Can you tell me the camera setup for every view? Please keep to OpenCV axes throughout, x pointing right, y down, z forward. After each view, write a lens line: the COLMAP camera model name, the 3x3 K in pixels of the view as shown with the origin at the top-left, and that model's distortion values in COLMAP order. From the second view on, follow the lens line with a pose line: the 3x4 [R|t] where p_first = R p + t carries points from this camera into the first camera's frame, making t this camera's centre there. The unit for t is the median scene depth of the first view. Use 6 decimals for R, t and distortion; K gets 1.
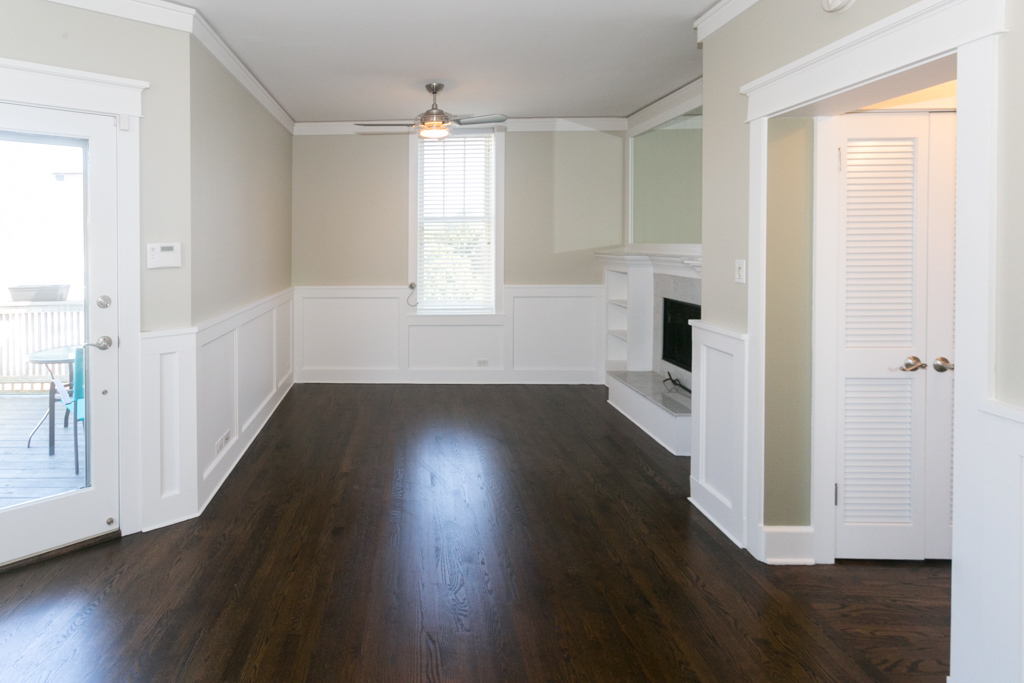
lens RADIAL K [[582.9, 0, 486.2], [0, 582.9, 250.5], [0, 0, 1]] dist [0.001107, 0.000606]
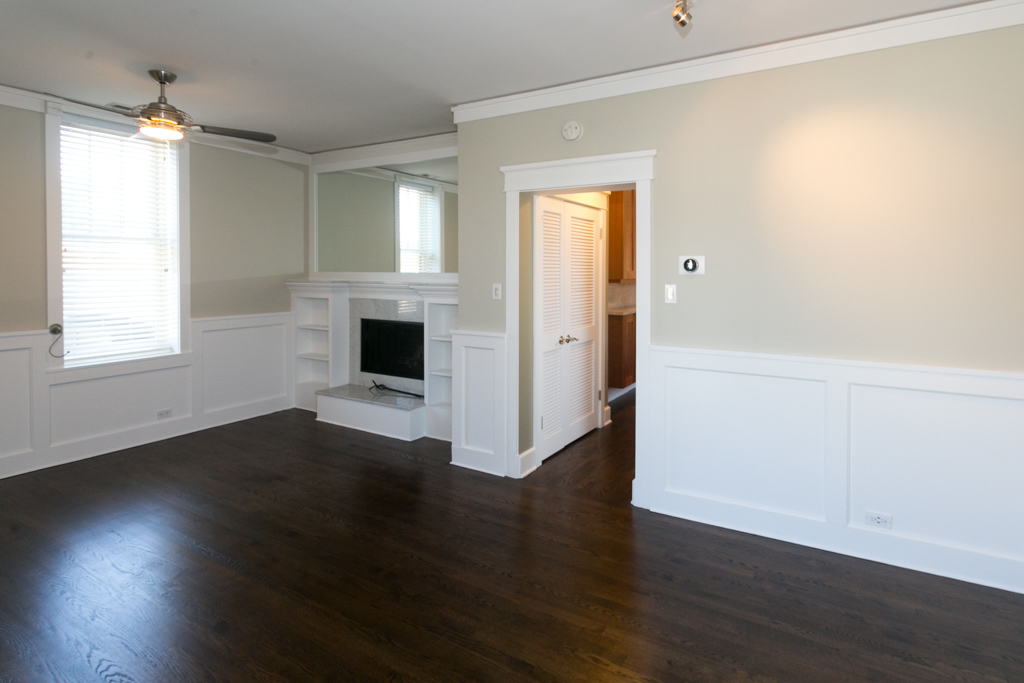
lens RADIAL K [[563.0, 0, 511.8], [0, 563.0, 281.7], [0, 0, 1]] dist [-0.000684, 0.000771]
pose [[0.455777, -0.008776, 0.890051, -0.582247], [0.004551, 0.999961, 0.007530, 0.000072], [-0.890082, 0.000619, 0.455799, 0.225996]]
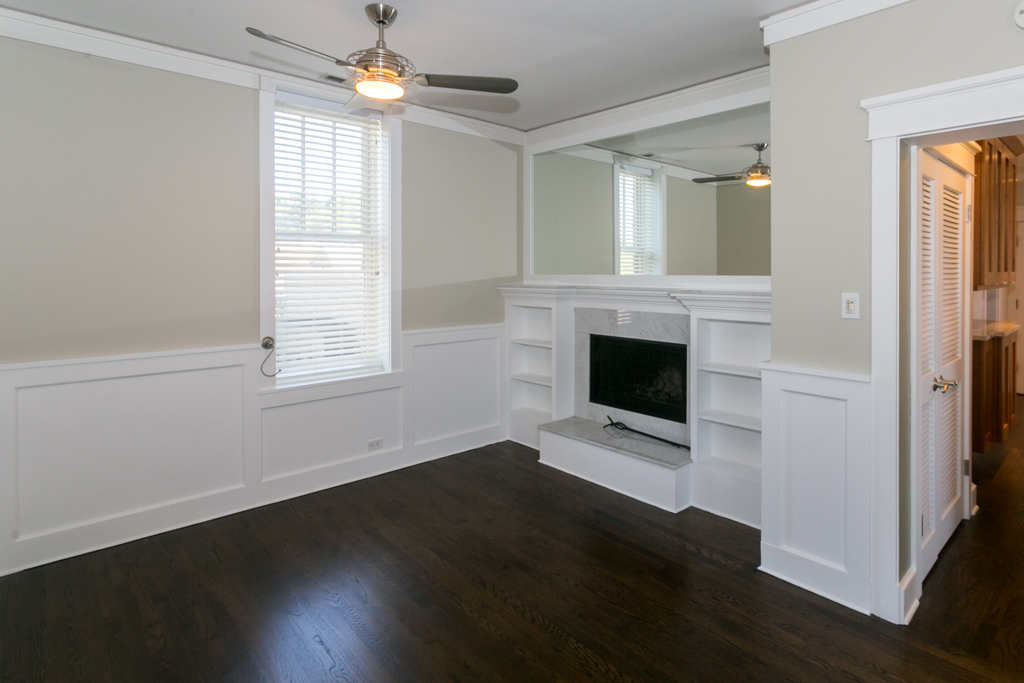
lens RADIAL K [[483.4, 0, 435.9], [0, 483.4, 280.3], [0, 0, 1]] dist [0.002487, 0.000665]
pose [[0.759634, -0.002314, 0.650347, -0.384864], [0.003759, 0.999993, -0.000833, -0.003755], [-0.650340, 0.003078, 0.759637, 0.604876]]
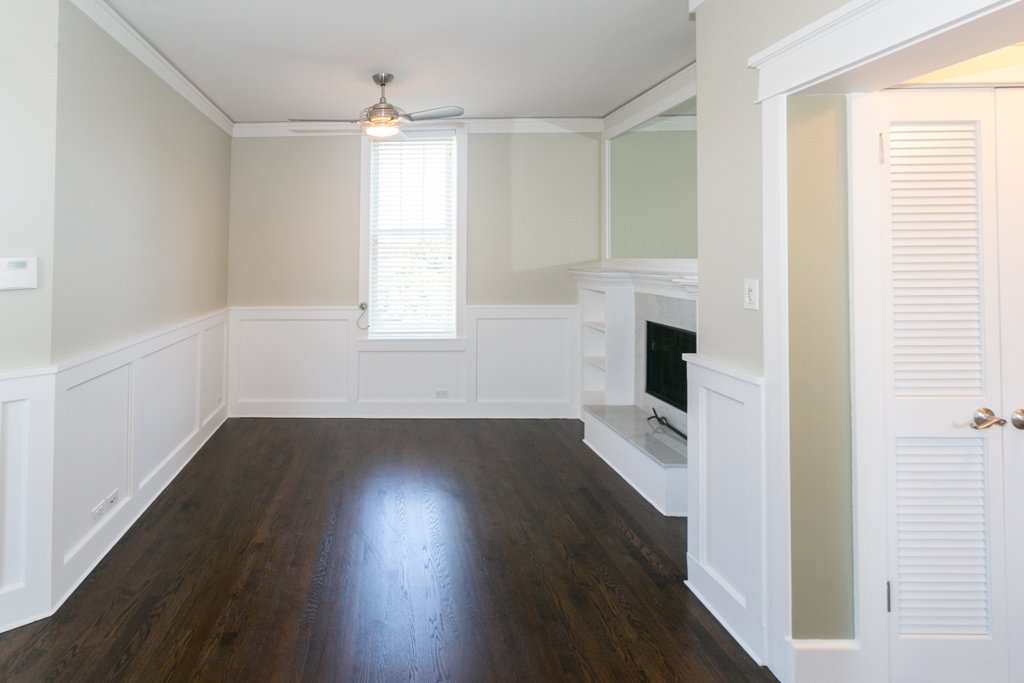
lens RADIAL K [[537.2, 0, 491.4], [0, 537.2, 245.5], [0, 0, 1]] dist [0.001497, 0.000333]
pose [[0.999385, 0.001136, 0.035055, 0.046971], [0.000131, 0.999347, -0.036136, -0.002274], [-0.035074, 0.036119, 0.998732, 0.211833]]
